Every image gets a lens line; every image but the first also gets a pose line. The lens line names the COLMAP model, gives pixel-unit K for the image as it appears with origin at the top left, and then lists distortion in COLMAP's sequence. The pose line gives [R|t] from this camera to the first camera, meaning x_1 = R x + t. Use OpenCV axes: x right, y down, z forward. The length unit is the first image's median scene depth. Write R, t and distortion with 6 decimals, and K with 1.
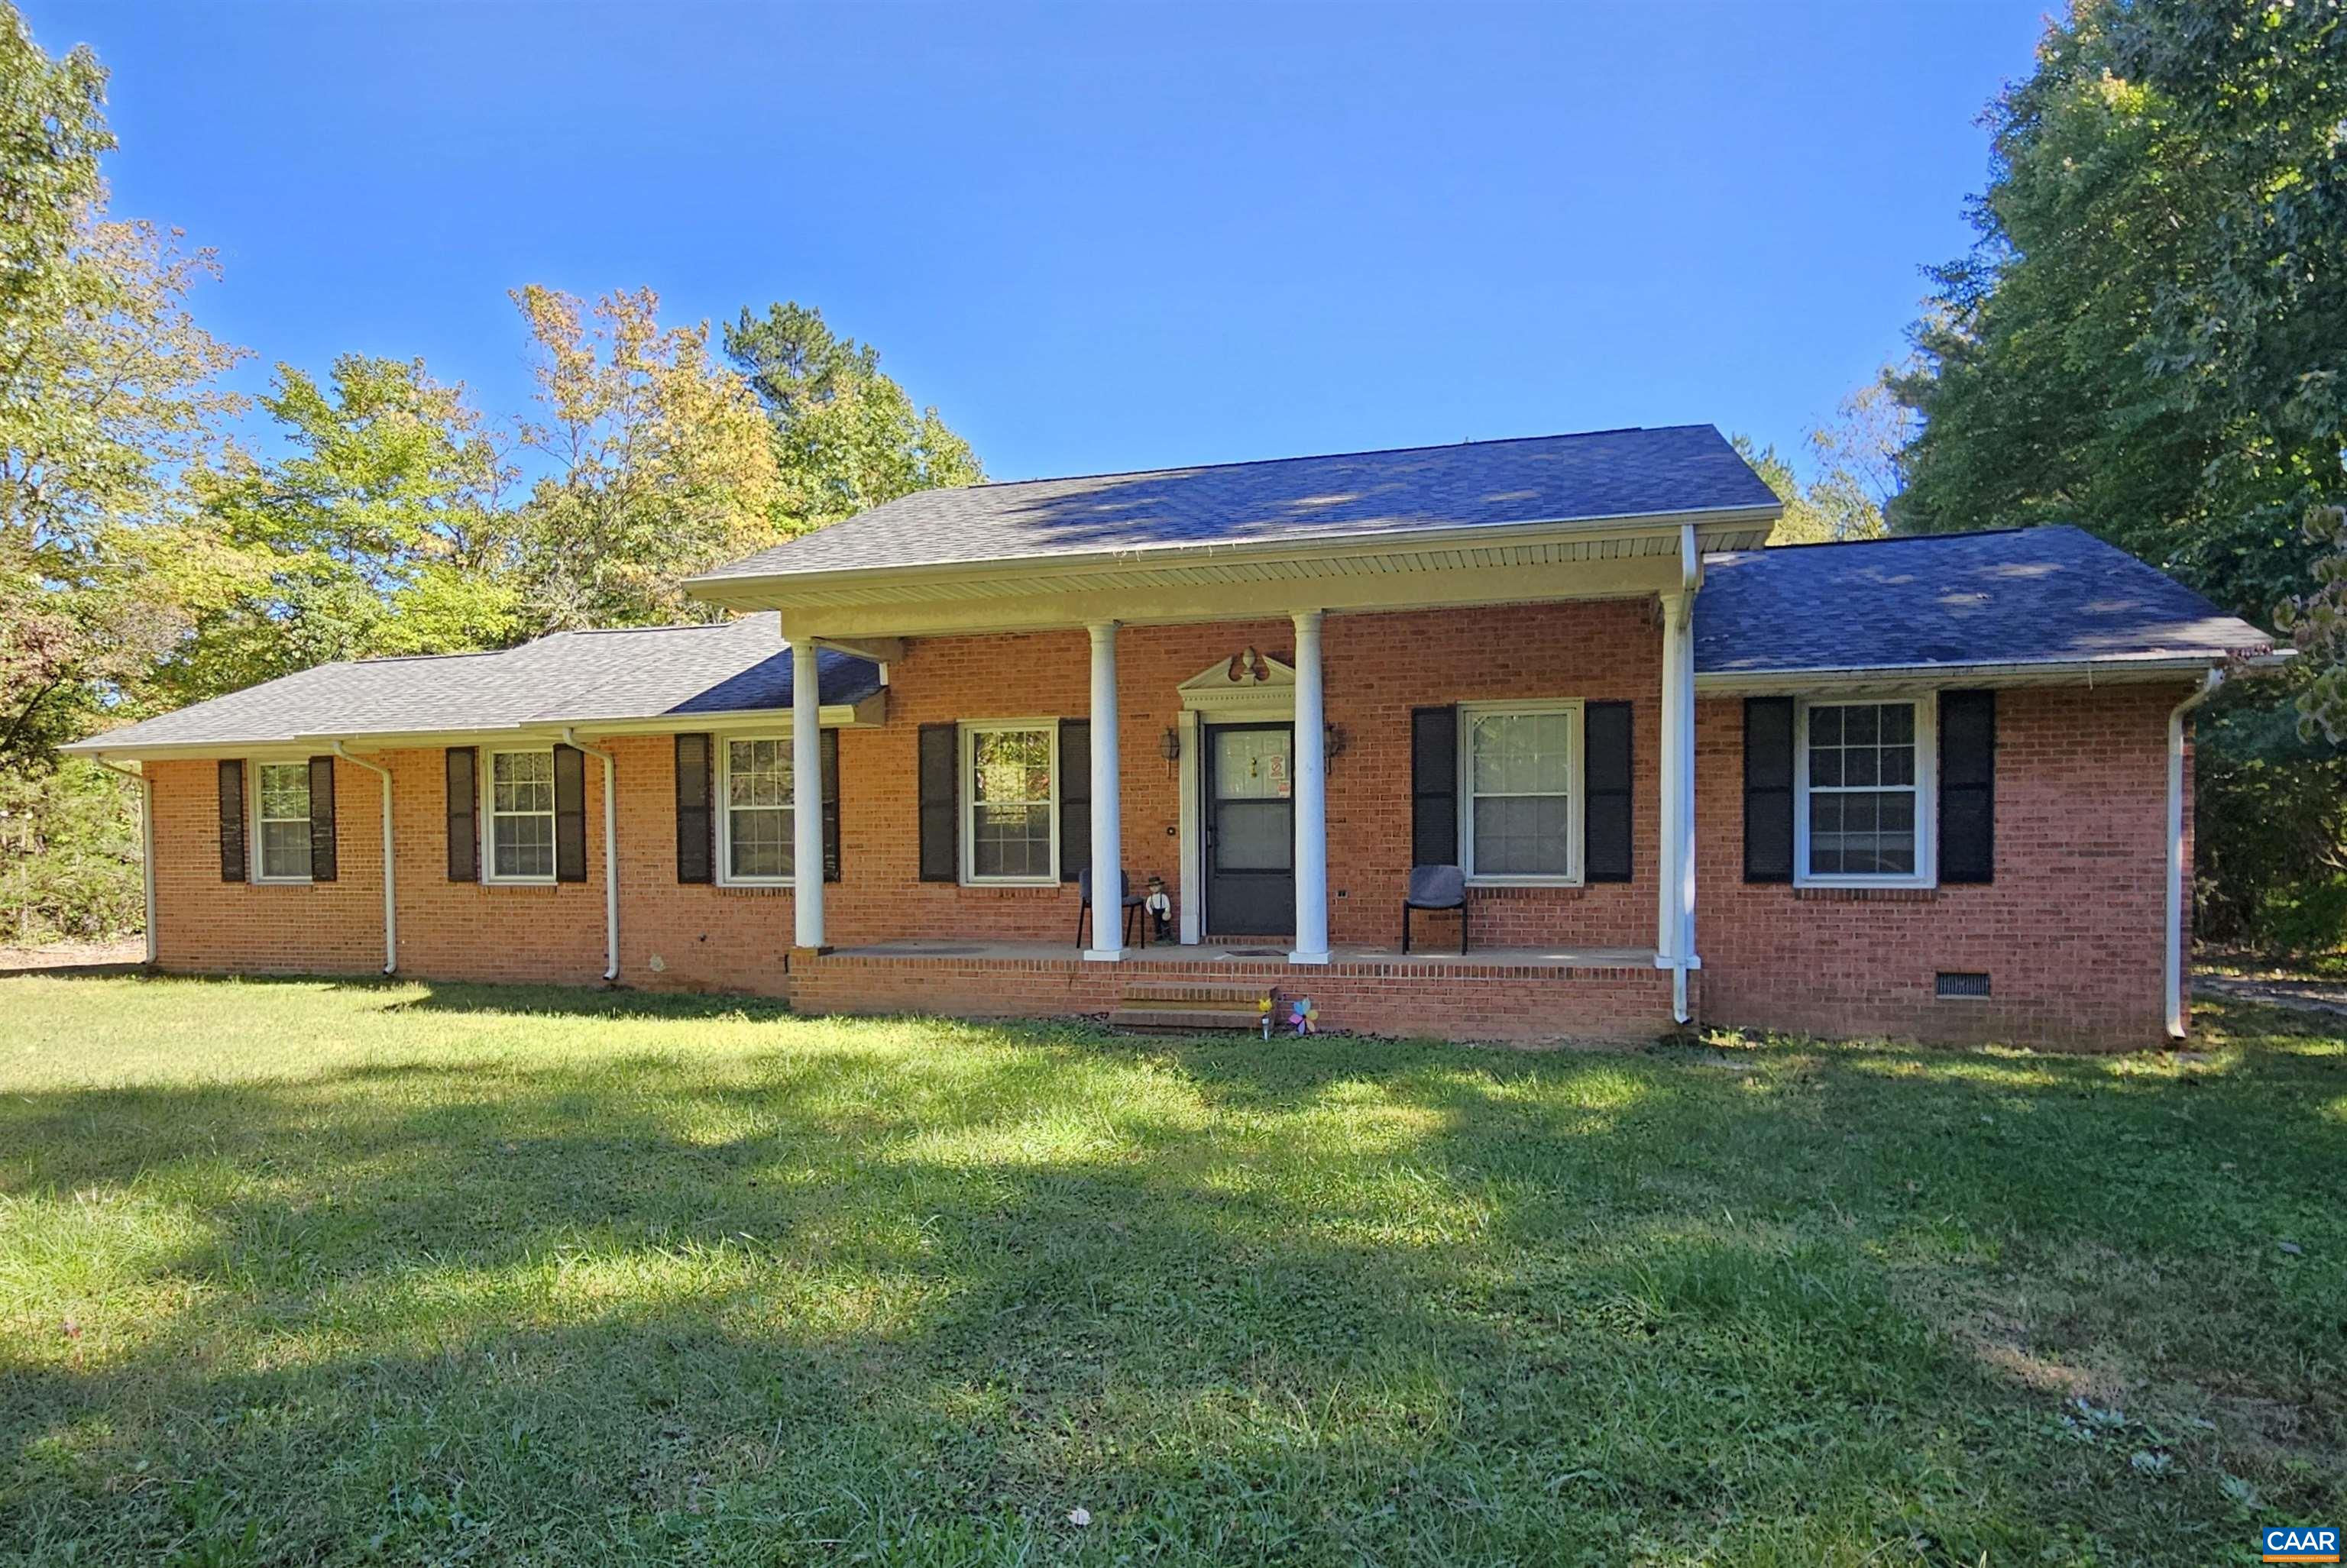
lens RADIAL K [[1406.0, 0, 1165.2], [0, 1406.0, 869.2], [0, 0, 1]] dist [0.000358, 0.000913]
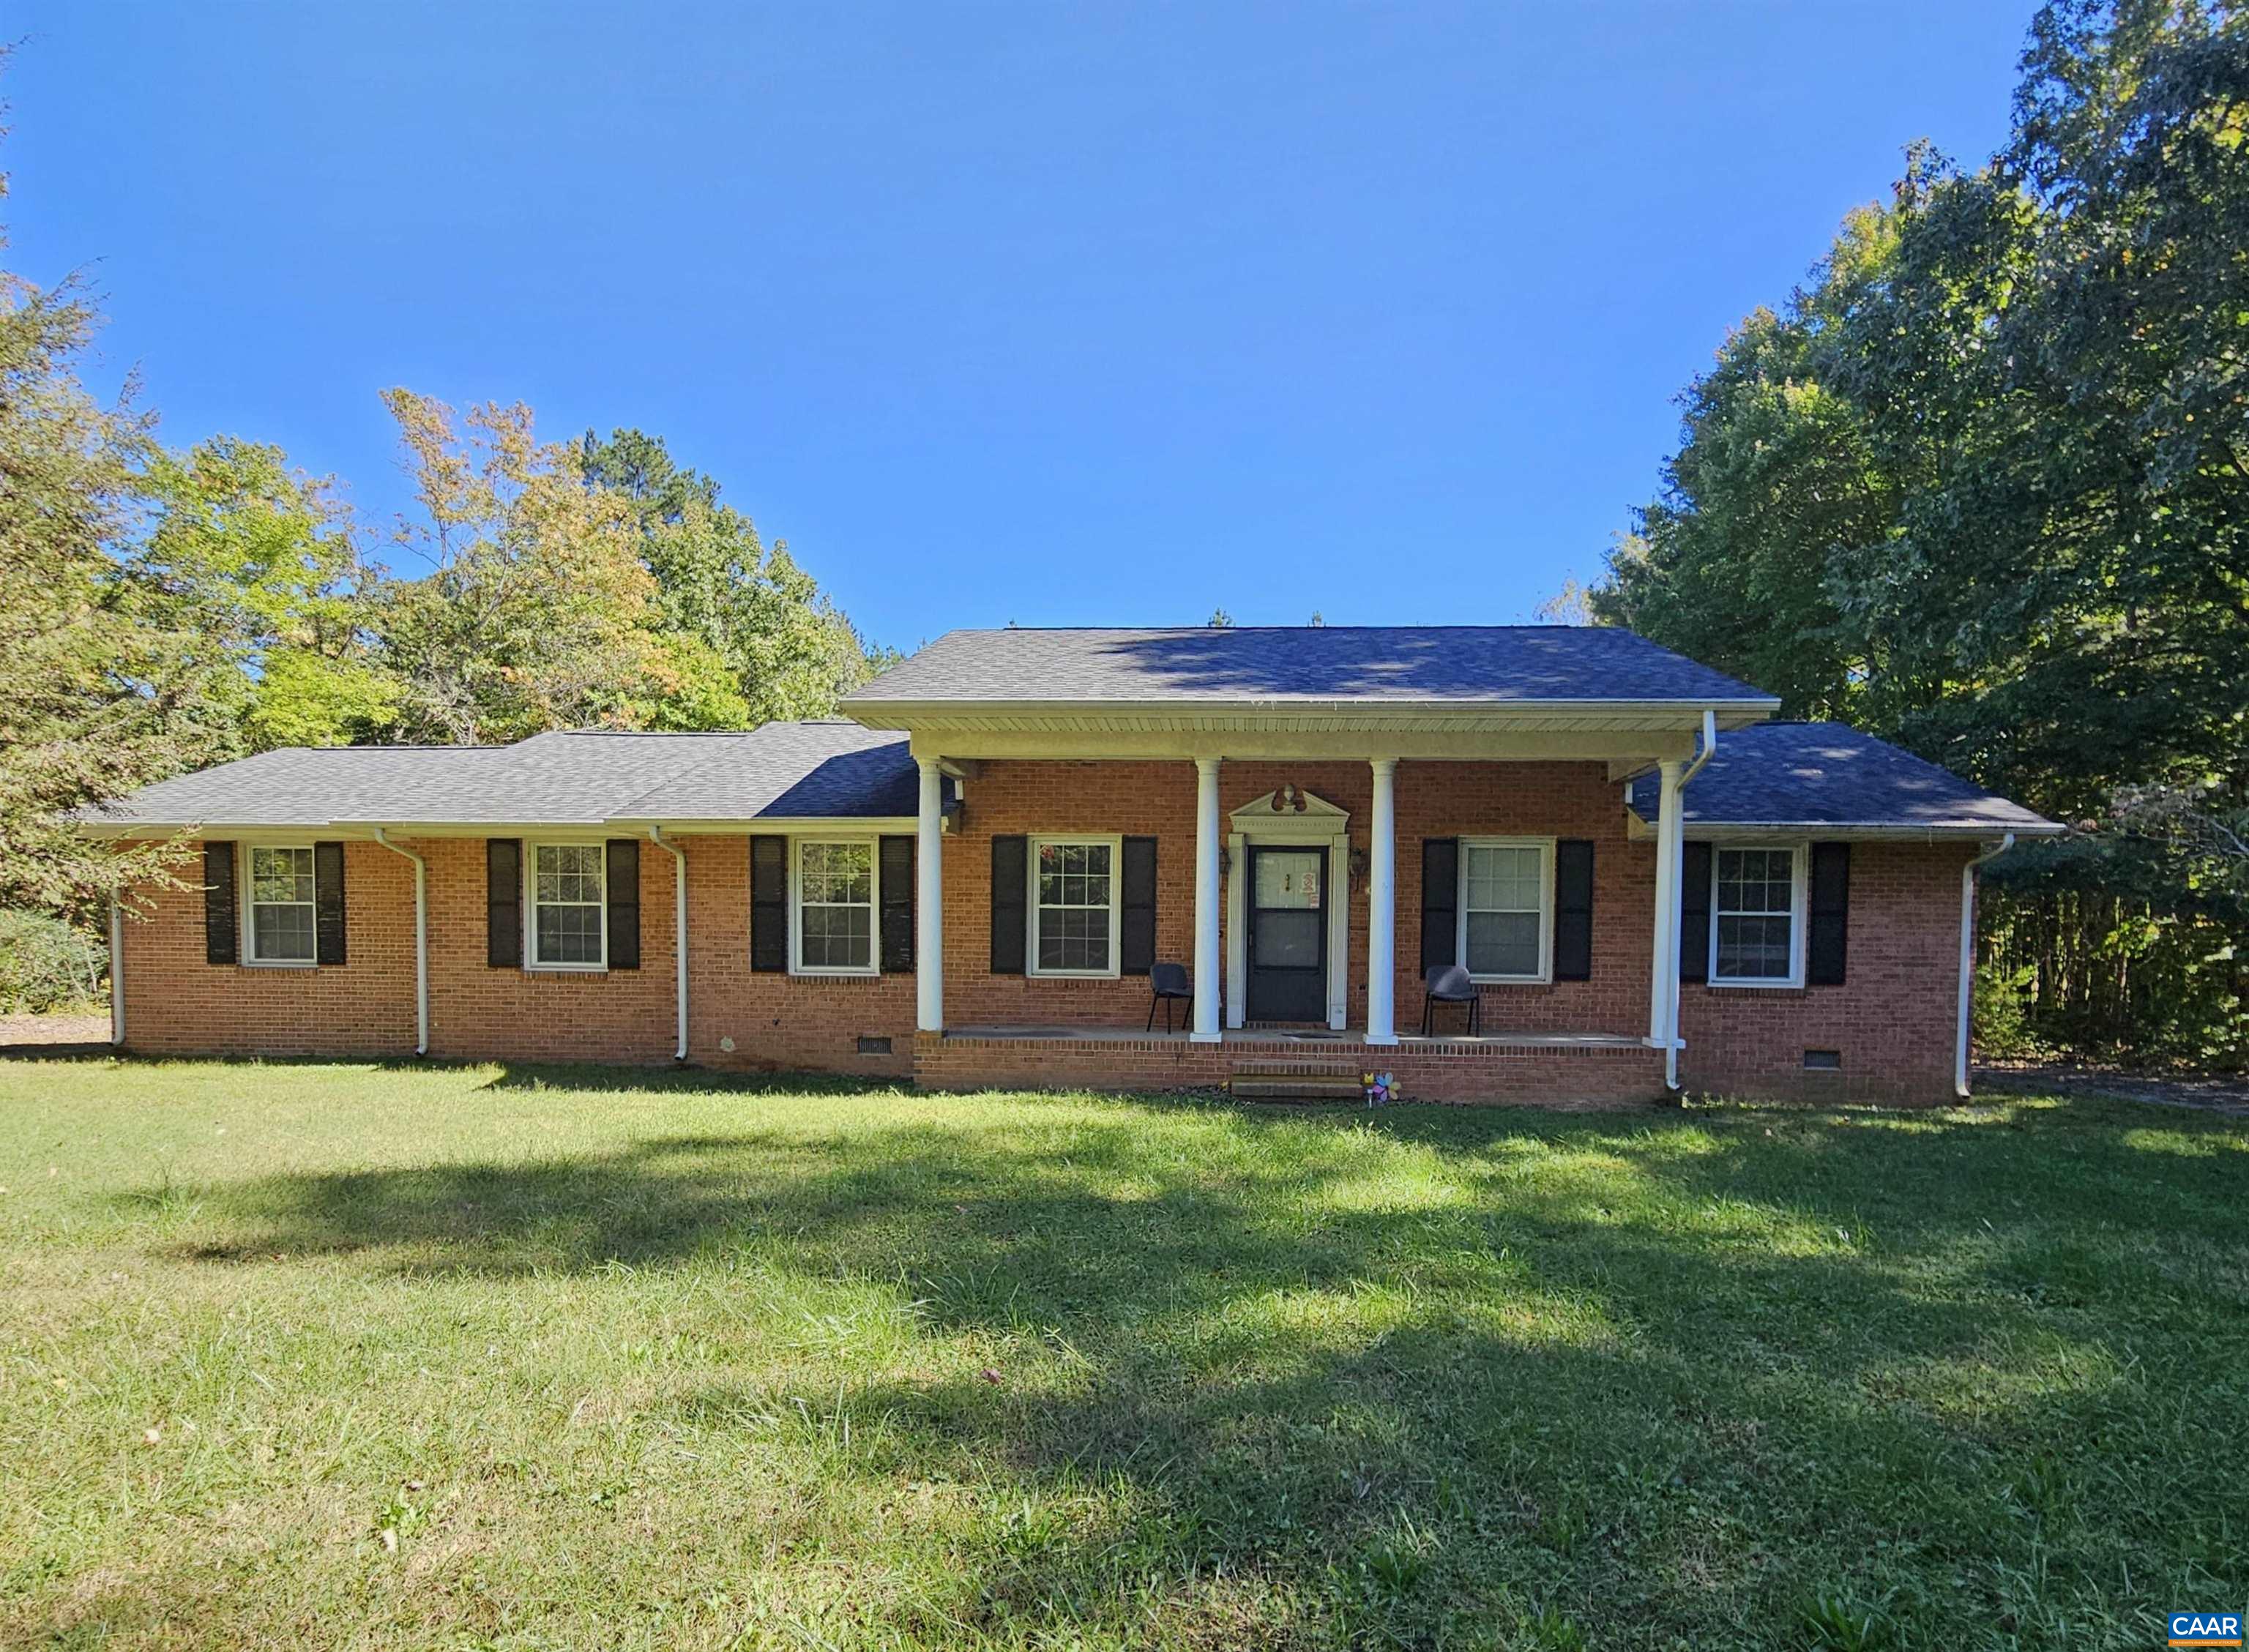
lens RADIAL K [[1207.4, 0, 1125.3], [0, 1207.4, 987.2], [0, 0, 1]] dist [-0.000775, -0.000424]
pose [[0.973598, 0.009671, 0.228066, -0.323236], [-0.014591, 0.999696, 0.019896, -0.000983], [-0.227804, -0.022698, 0.973442, 0.017151]]
